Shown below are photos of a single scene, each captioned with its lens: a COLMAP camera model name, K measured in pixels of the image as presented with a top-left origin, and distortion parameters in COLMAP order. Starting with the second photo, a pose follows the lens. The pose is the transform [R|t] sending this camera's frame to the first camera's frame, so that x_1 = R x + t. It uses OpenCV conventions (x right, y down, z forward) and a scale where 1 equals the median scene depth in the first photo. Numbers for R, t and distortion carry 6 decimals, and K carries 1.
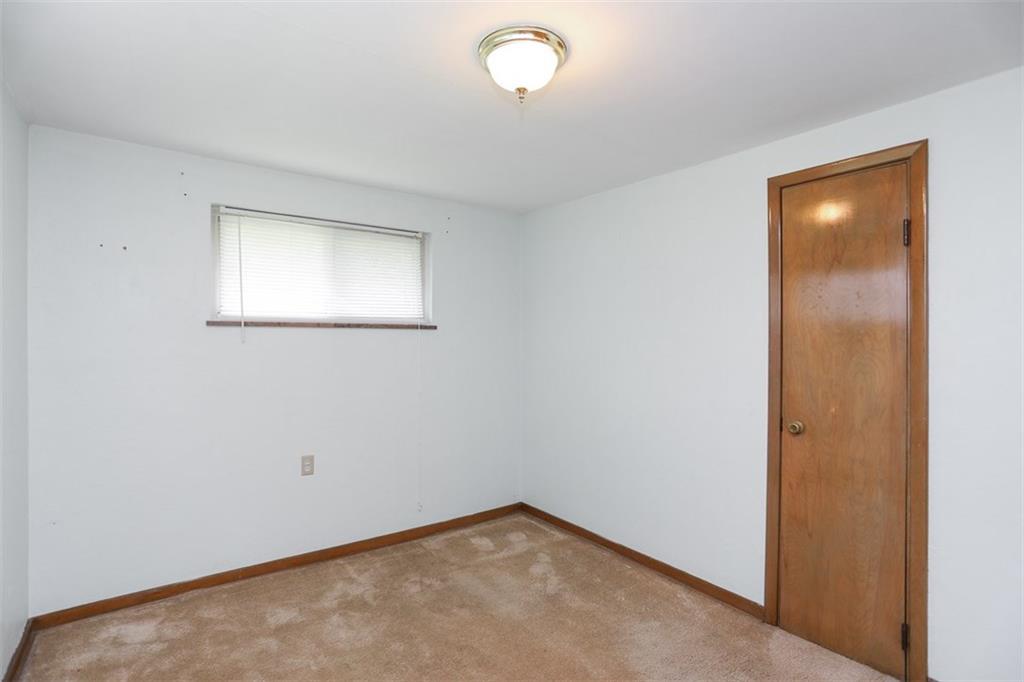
lens RADIAL K [[500.0, 0, 505.7], [0, 500.0, 333.4], [0, 0, 1]] dist [-0.067034, 0.029439]
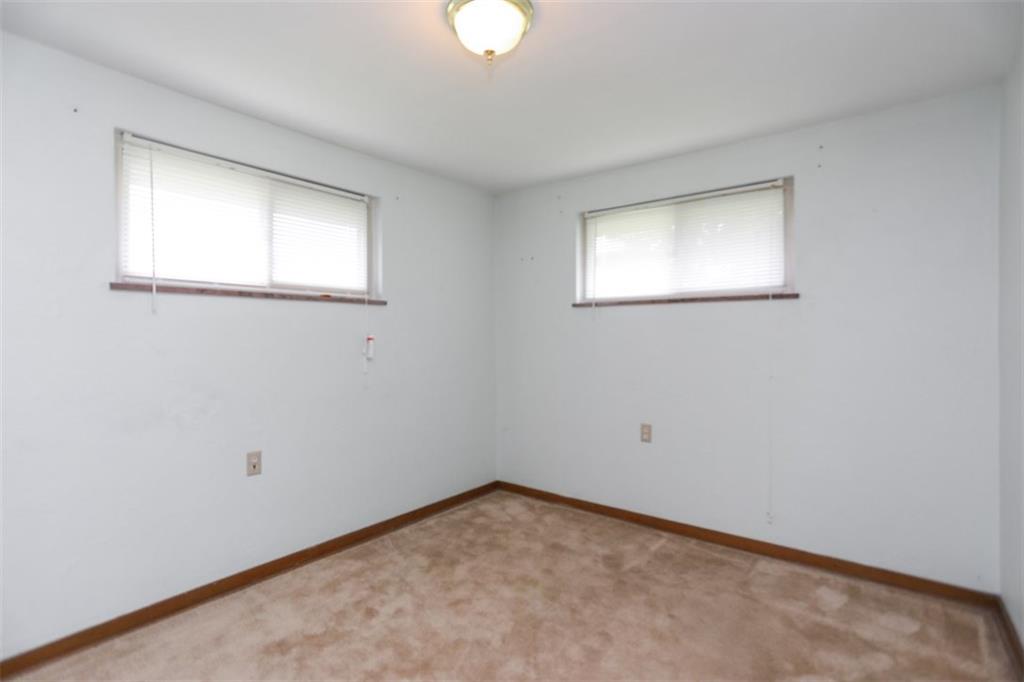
lens RADIAL K [[500.0, 0, 505.7], [0, 500.0, 333.4], [0, 0, 1]] dist [-0.067034, 0.029439]
pose [[0.241620, -0.009157, -0.970328, 0.576178], [0.012832, 0.999898, -0.006241, 0.053694], [0.970286, -0.010943, 0.241713, 0.446752]]
